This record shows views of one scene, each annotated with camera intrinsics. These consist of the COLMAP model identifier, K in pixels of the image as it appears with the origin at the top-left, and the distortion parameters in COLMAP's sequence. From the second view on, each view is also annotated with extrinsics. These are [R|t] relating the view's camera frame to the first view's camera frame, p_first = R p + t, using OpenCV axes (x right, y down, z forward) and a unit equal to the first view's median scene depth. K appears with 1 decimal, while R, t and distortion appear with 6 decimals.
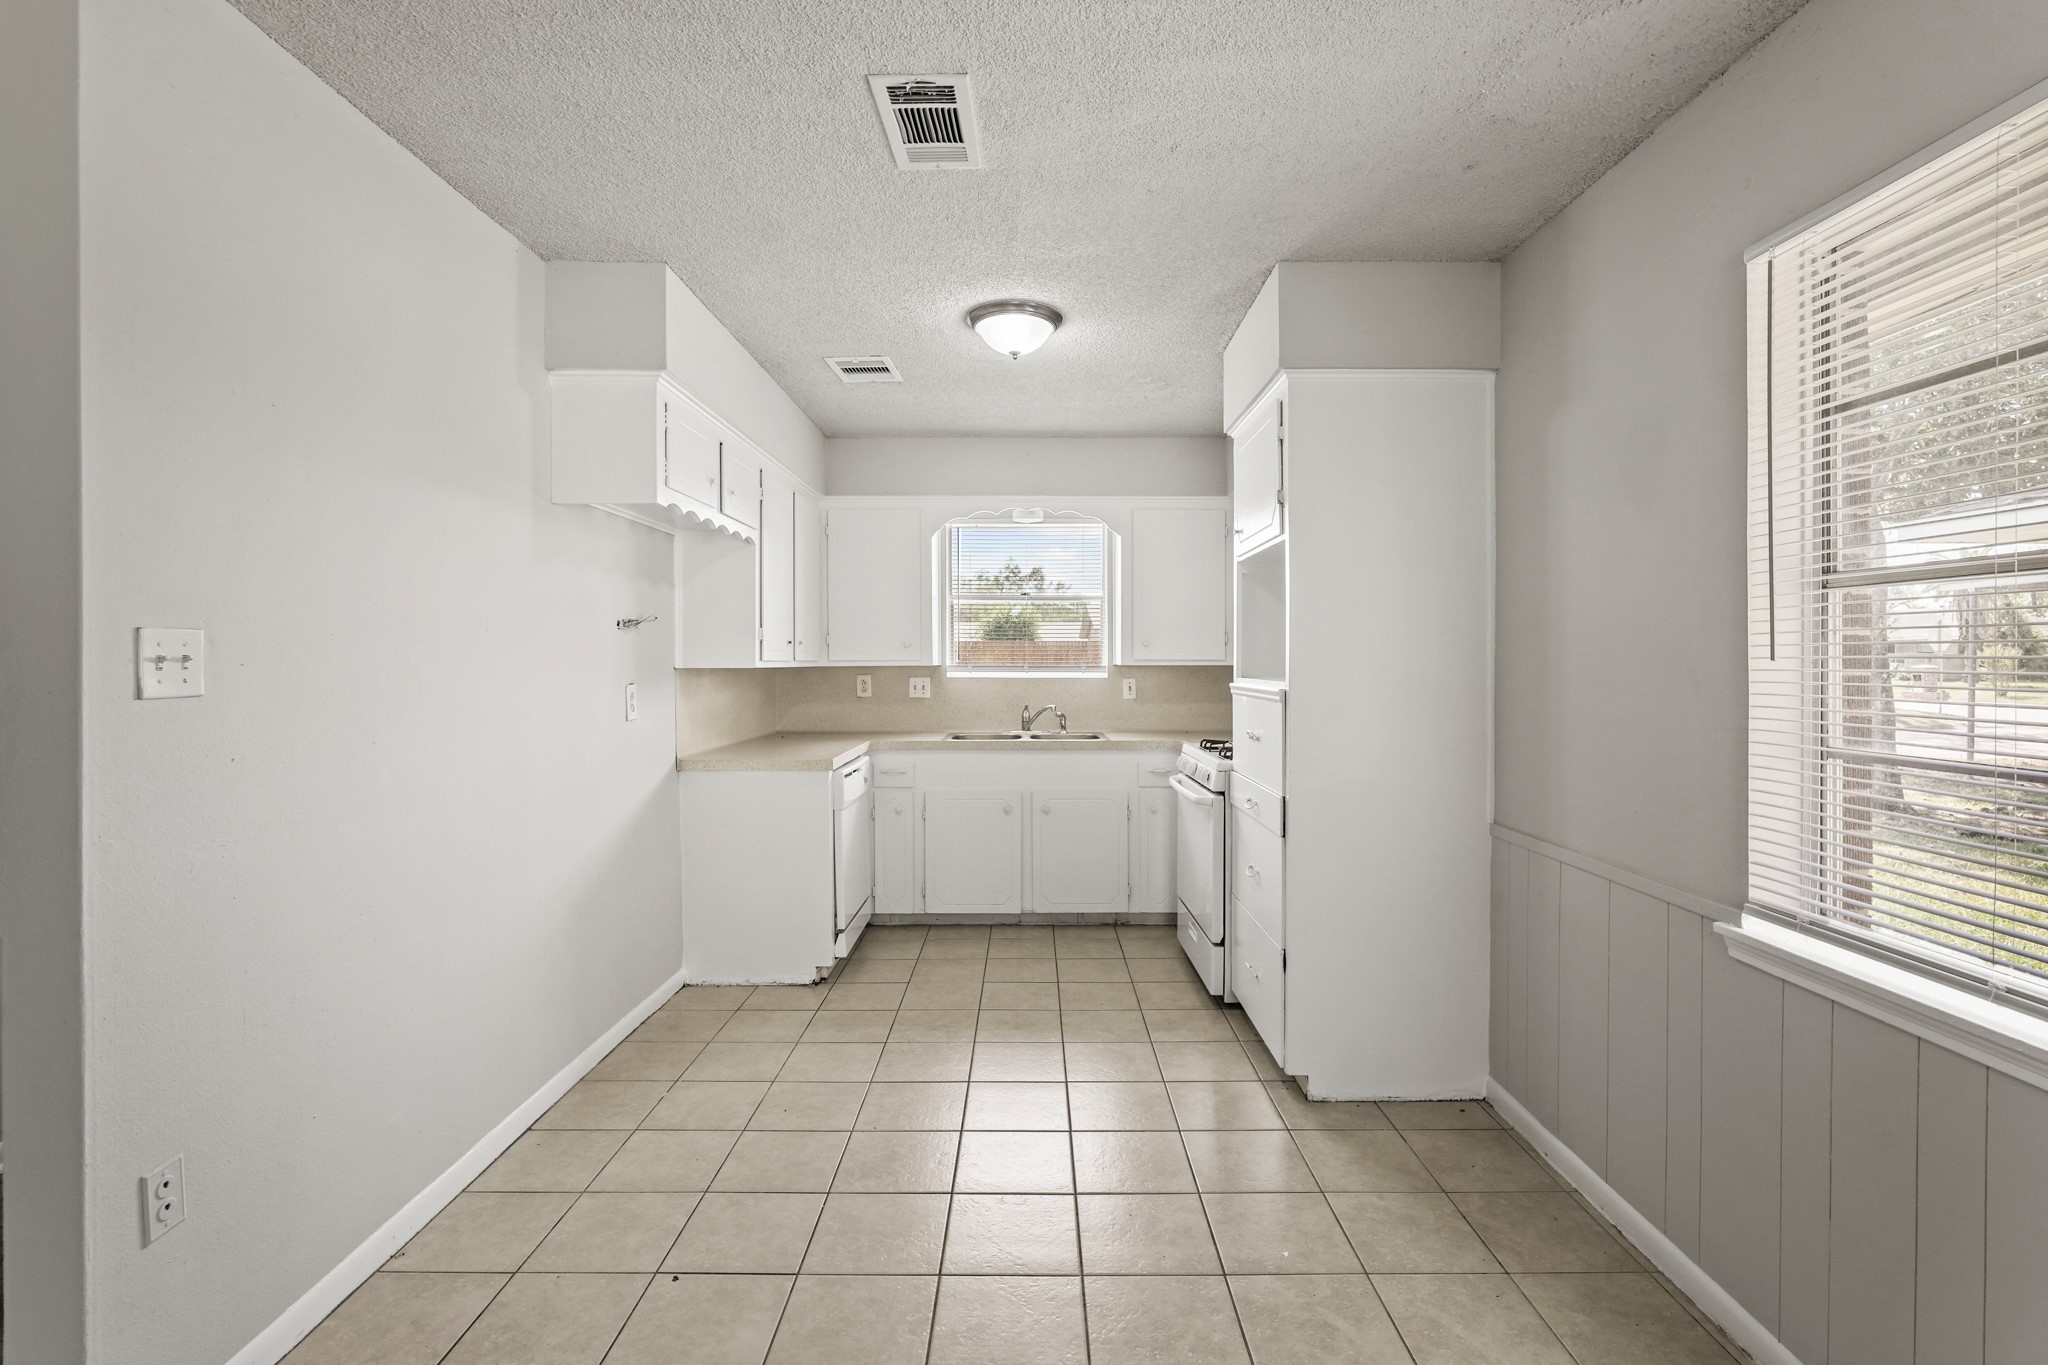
lens RADIAL K [[932.5, 0, 1028.0], [0, 932.5, 667.9], [0, 0, 1]] dist [-0.001942, -0.000025]
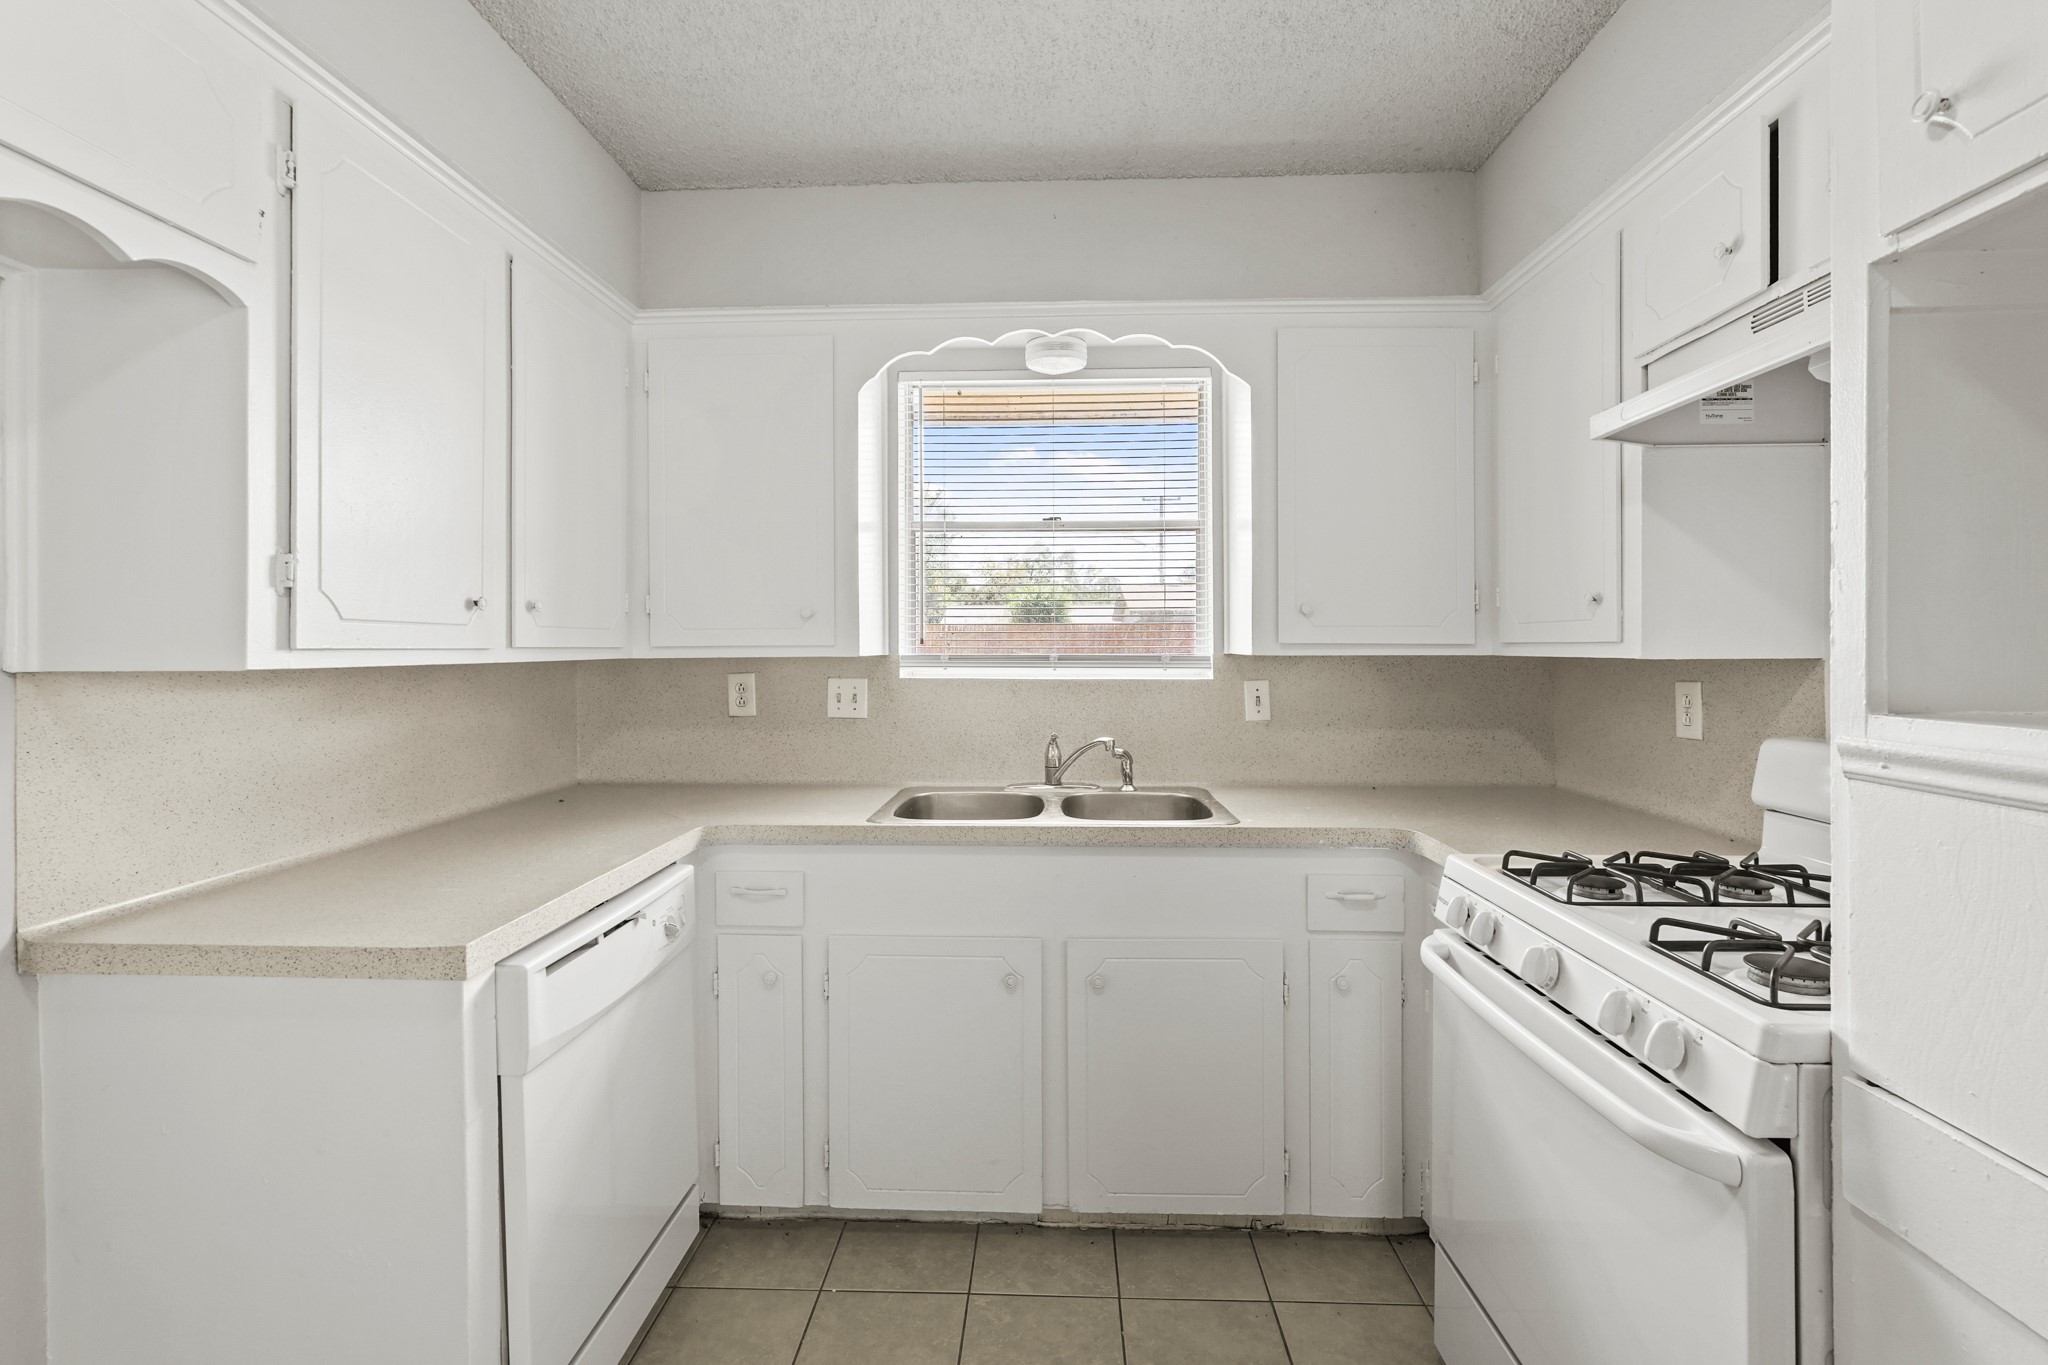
lens RADIAL K [[921.4, 0, 1023.2], [0, 921.4, 643.2], [0, 0, 1]] dist [-0.001690, 0.000959]
pose [[0.999239, -0.002020, -0.038965, 0.001011], [0.001685, 0.999961, -0.008631, -0.005573], [0.038981, 0.008559, 0.999203, 0.564345]]
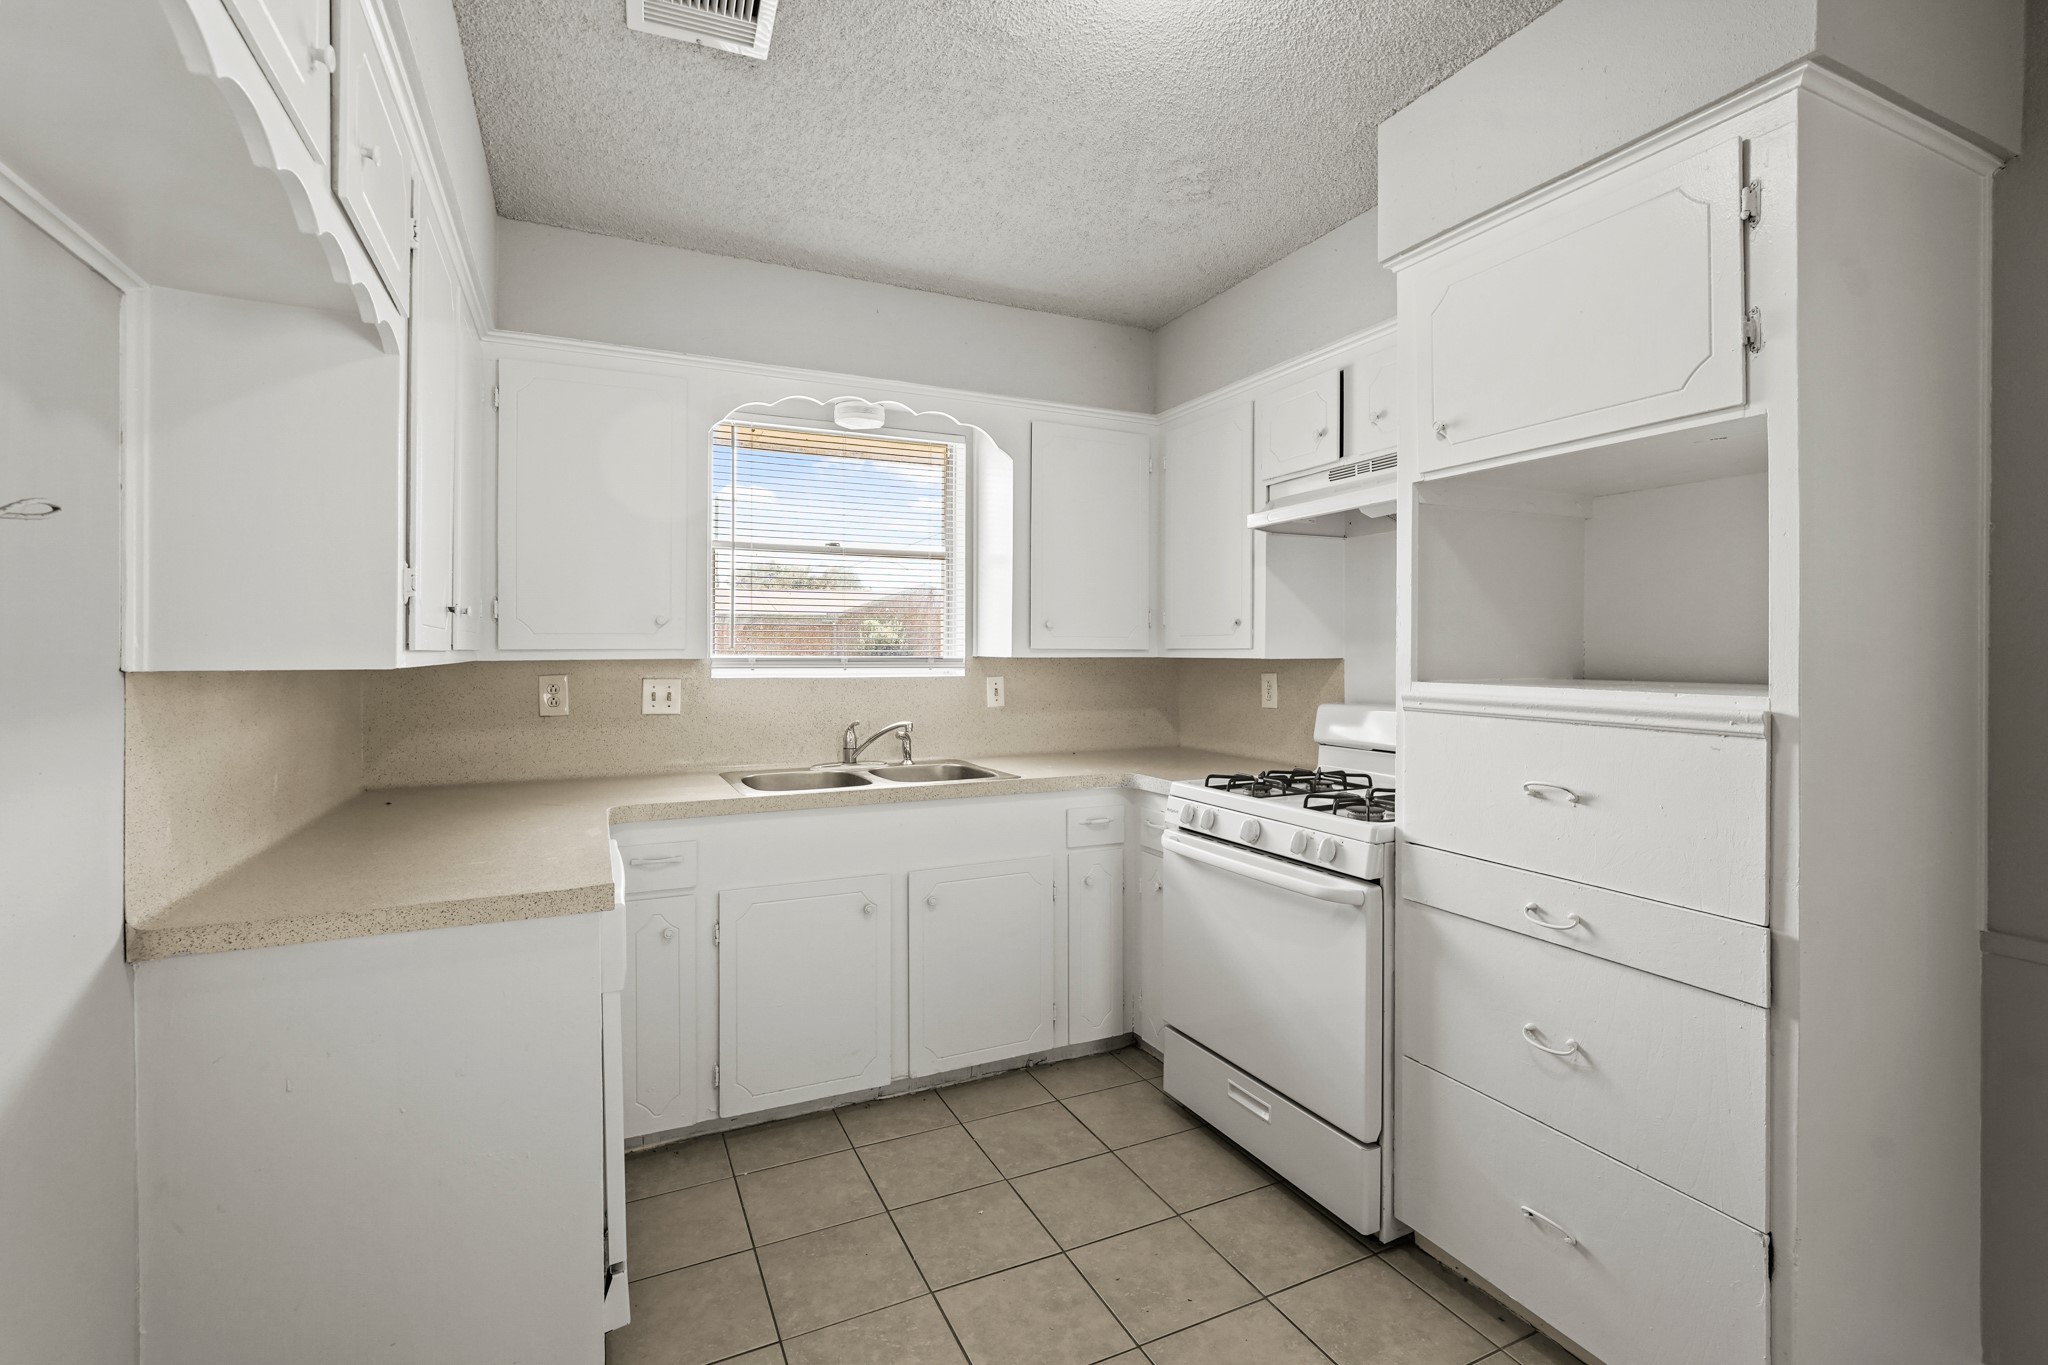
lens RADIAL K [[925.5, 0, 1020.3], [0, 925.5, 649.7], [0, 0, 1]] dist [-0.001831, -0.000056]
pose [[0.902593, 0.001206, 0.430494, -0.186020], [0.001311, 0.999984, -0.005552, -0.004956], [-0.430493, 0.005575, 0.902577, 0.447726]]
